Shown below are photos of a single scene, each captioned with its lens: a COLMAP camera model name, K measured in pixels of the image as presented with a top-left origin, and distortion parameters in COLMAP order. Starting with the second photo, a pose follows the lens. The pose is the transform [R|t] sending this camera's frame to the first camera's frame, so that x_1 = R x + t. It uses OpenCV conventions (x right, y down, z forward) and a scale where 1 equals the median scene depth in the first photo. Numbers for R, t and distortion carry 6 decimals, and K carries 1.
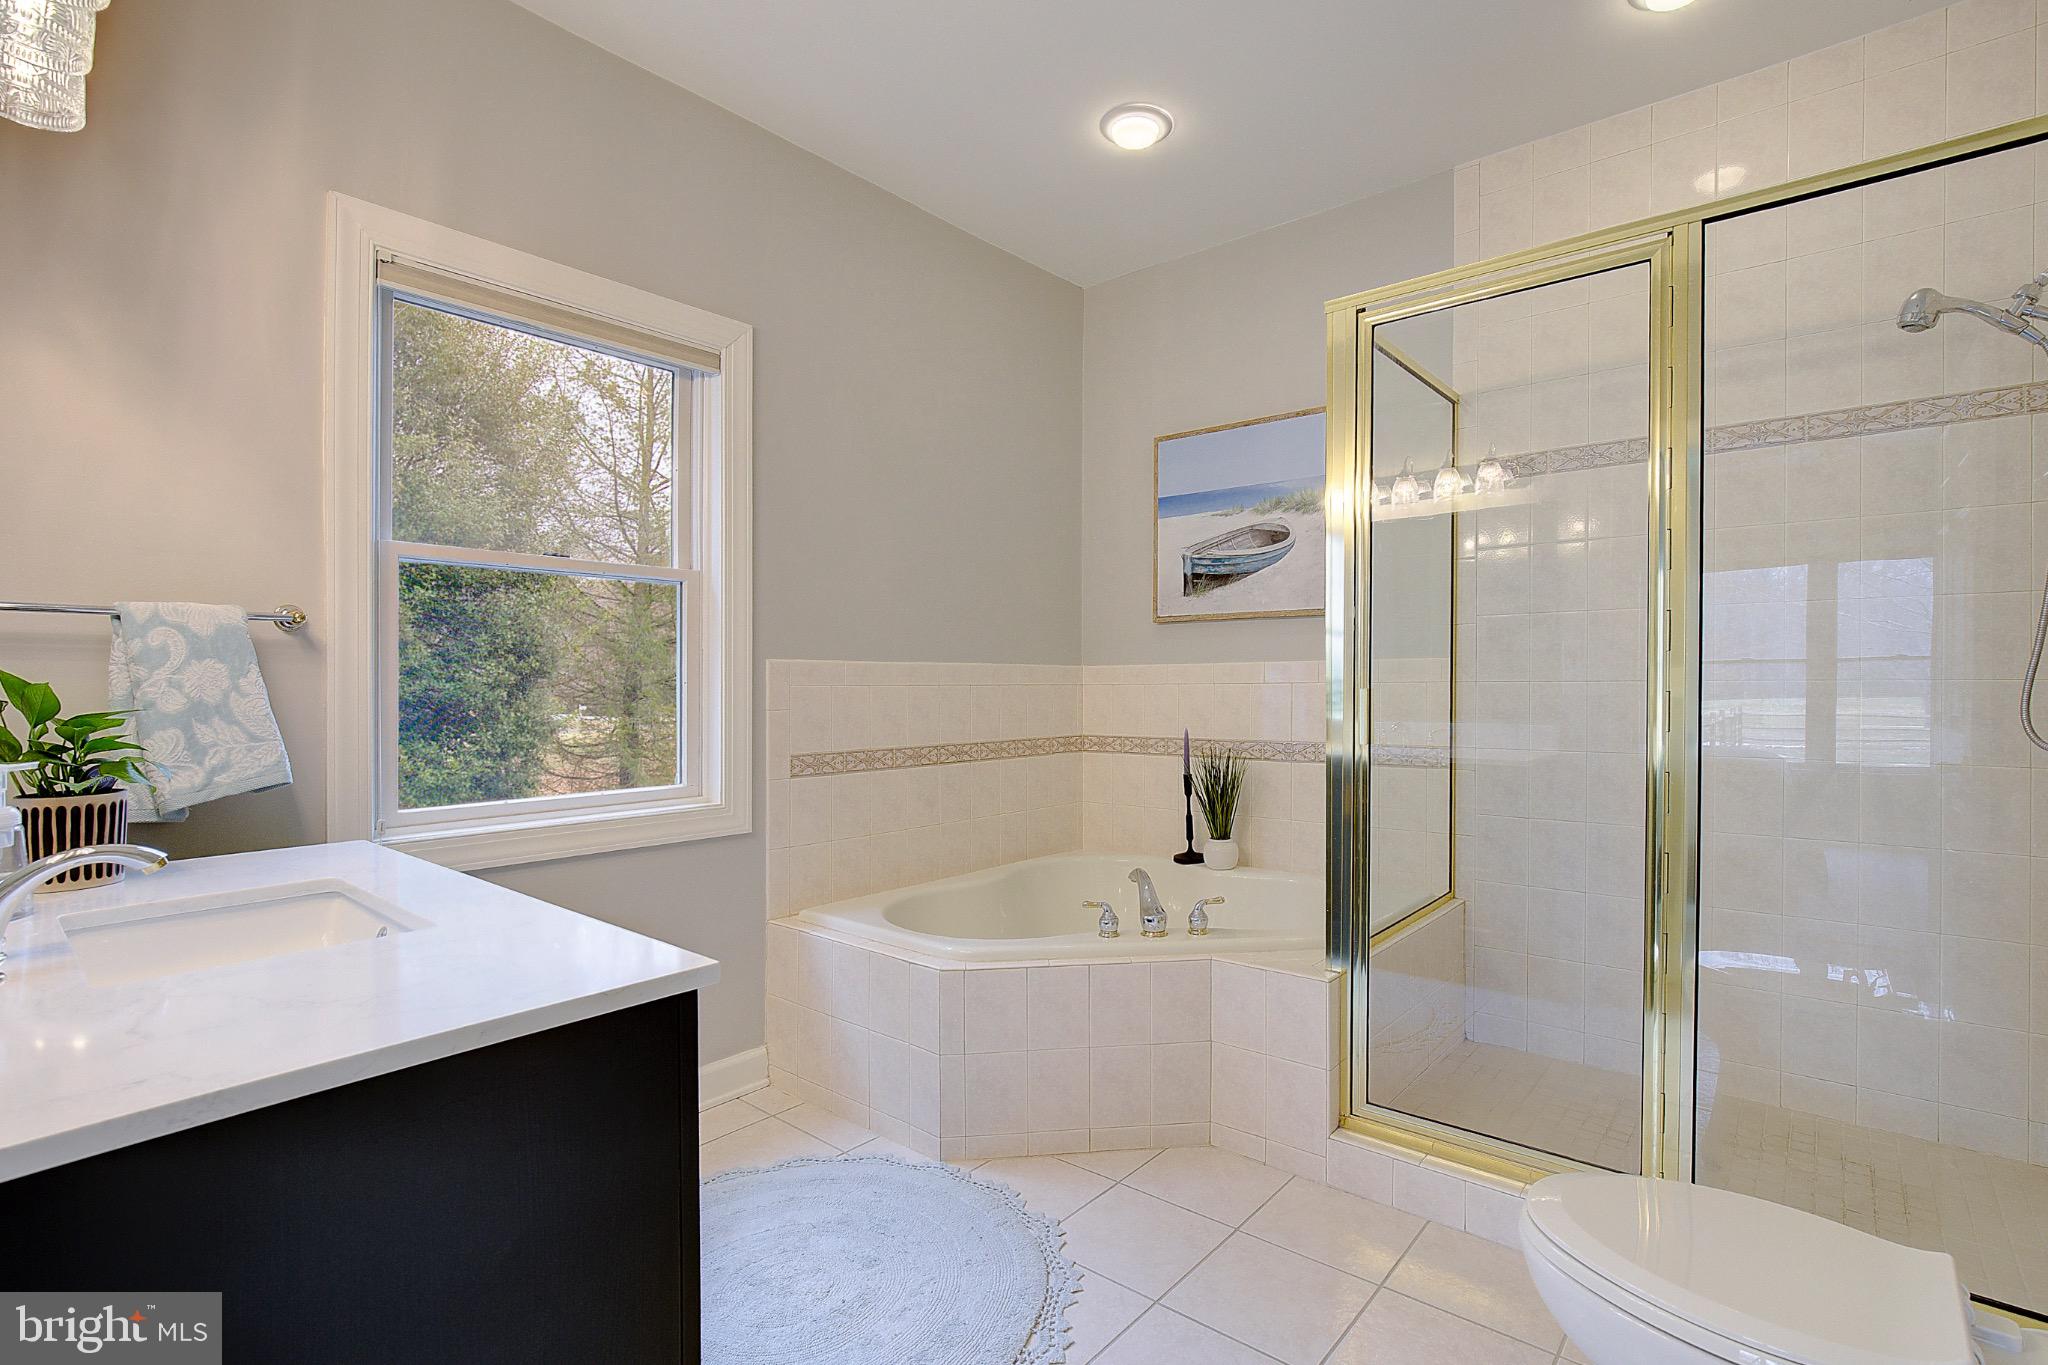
lens RADIAL K [[956.4, 0, 1022.3], [0, 956.4, 695.9], [0, 0, 1]] dist [-0.013543, 0.000197]
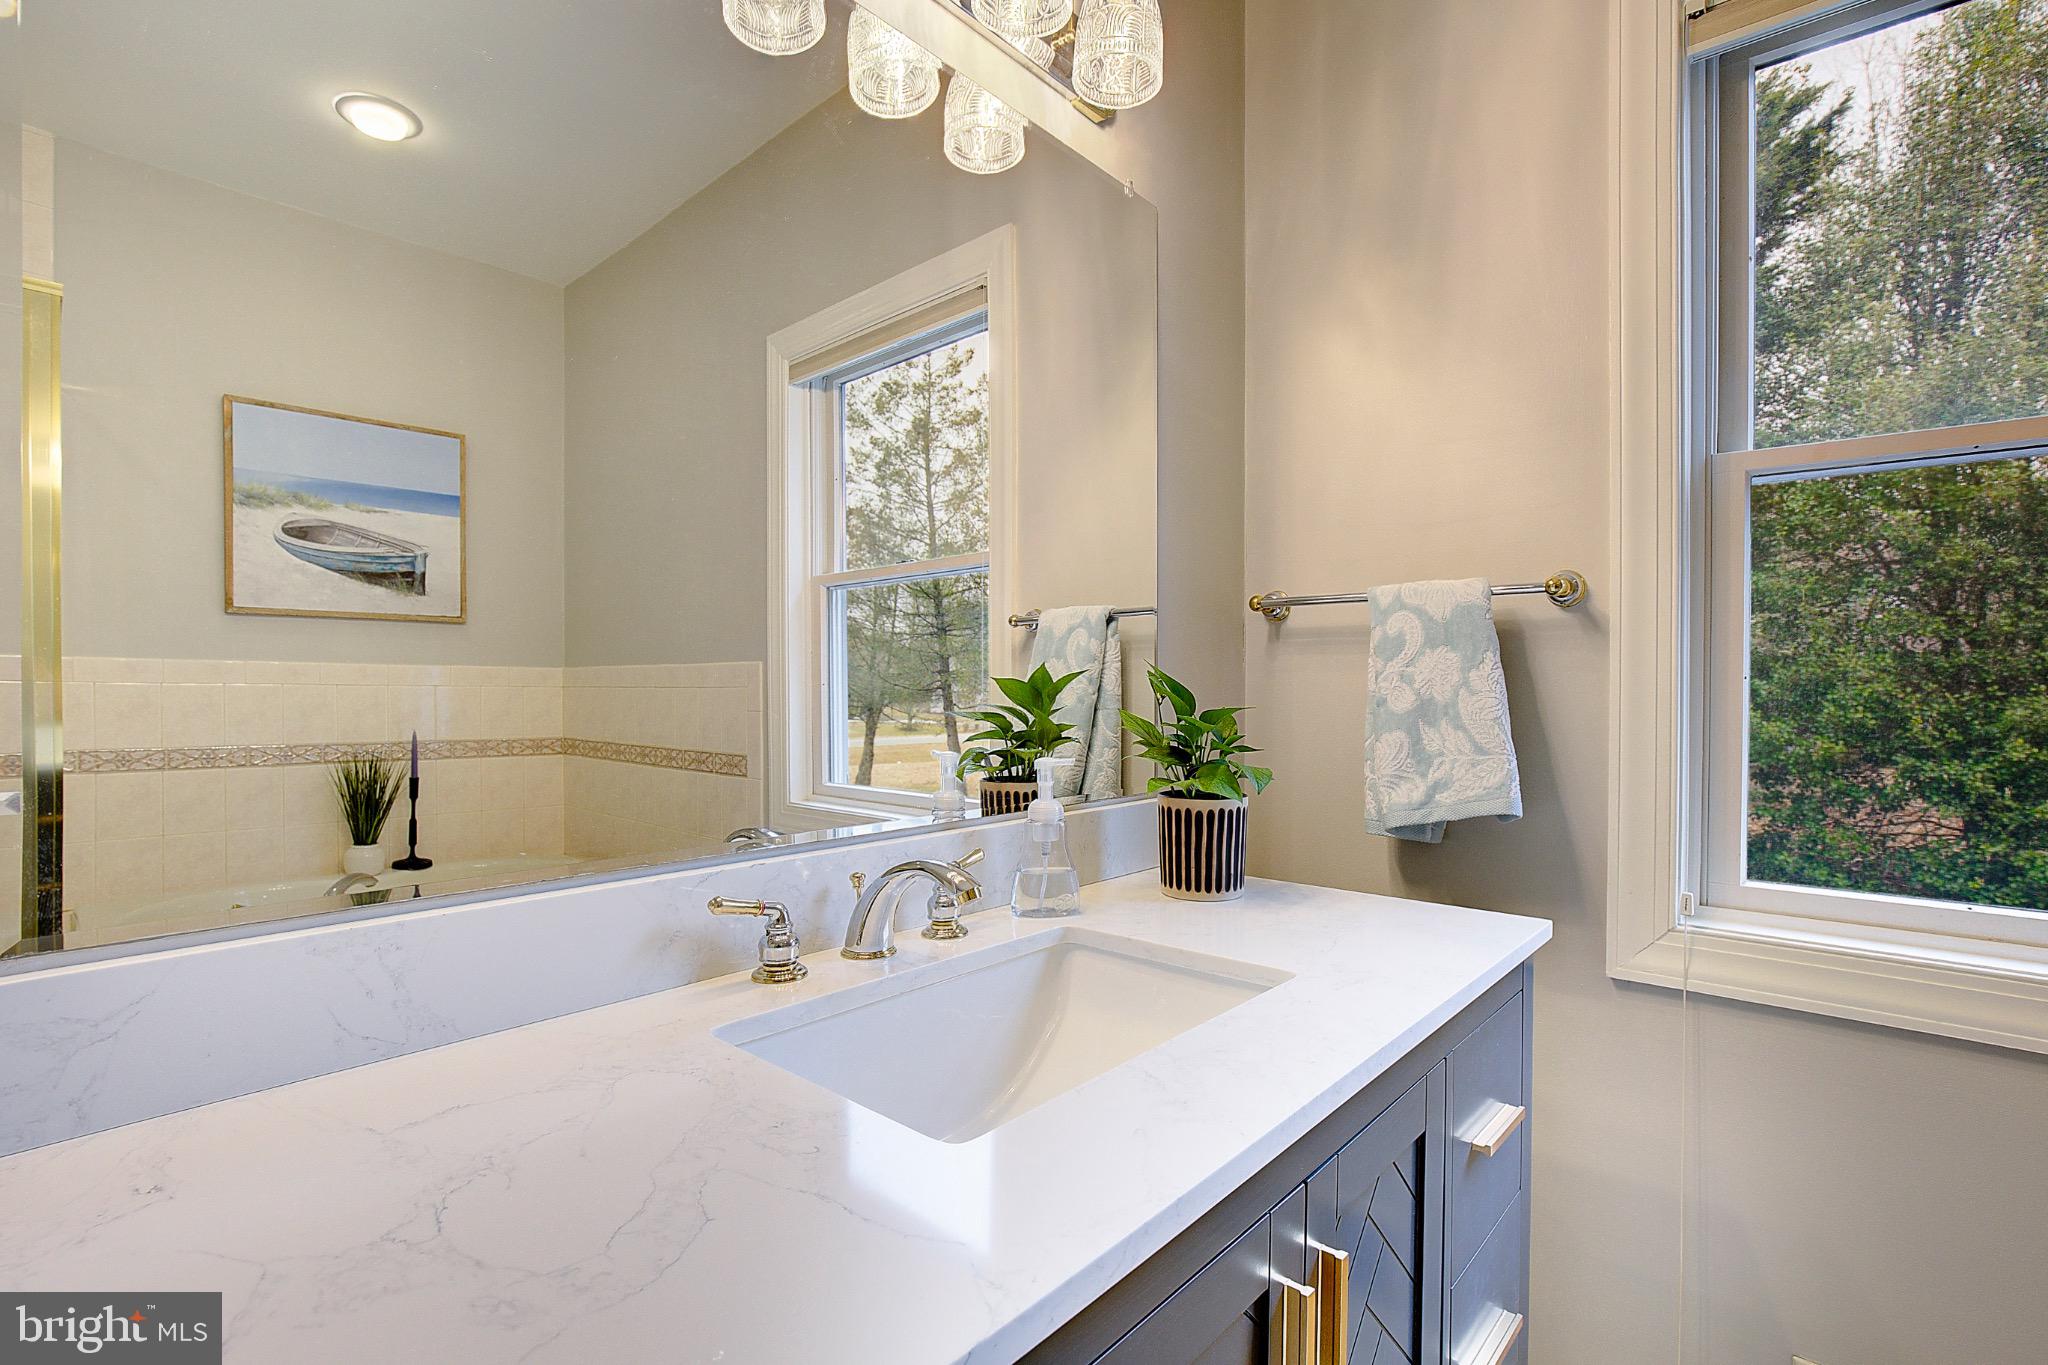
lens RADIAL K [[956.4, 0, 1020.4], [0, 956.4, 682.7], [0, 0, 1]] dist [-0.013543, 0.000197]
pose [[-0.003853, 0.001740, -0.999991, -0.044634], [-0.017593, 0.999844, 0.001807, -0.003784], [0.999838, 0.017599, -0.003822, 0.640375]]
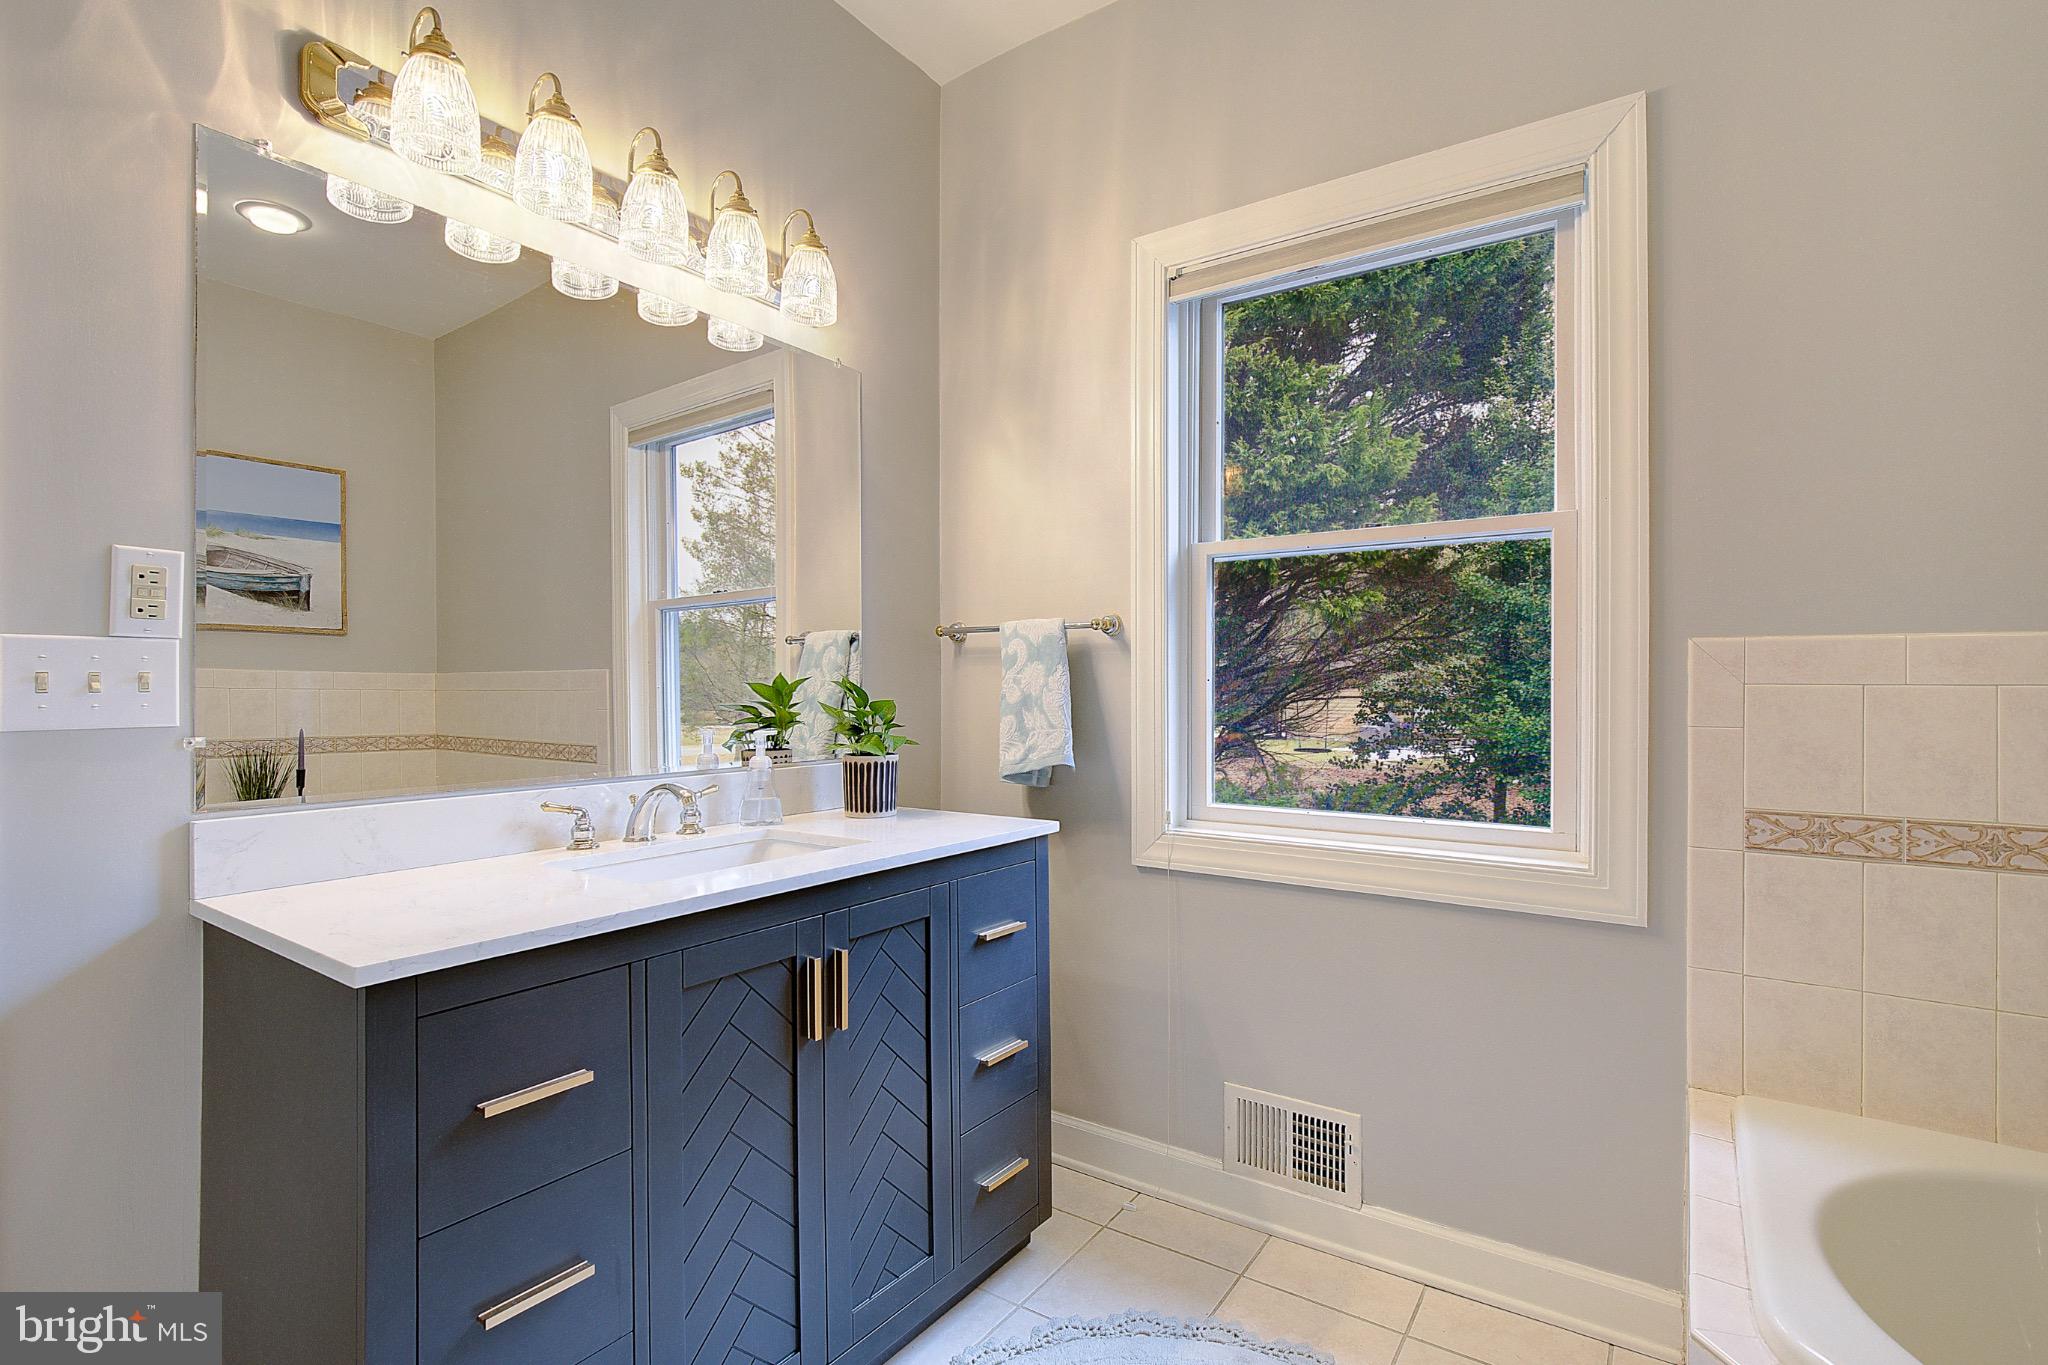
lens RADIAL K [[956.4, 0, 1023.3], [0, 956.4, 691.0], [0, 0, 1]] dist [-0.013543, 0.000197]
pose [[0.111035, 0.009577, -0.993770, 0.418665], [-0.013500, 0.999876, 0.008128, -0.009584], [0.993725, 0.012513, 0.111151, 0.834806]]
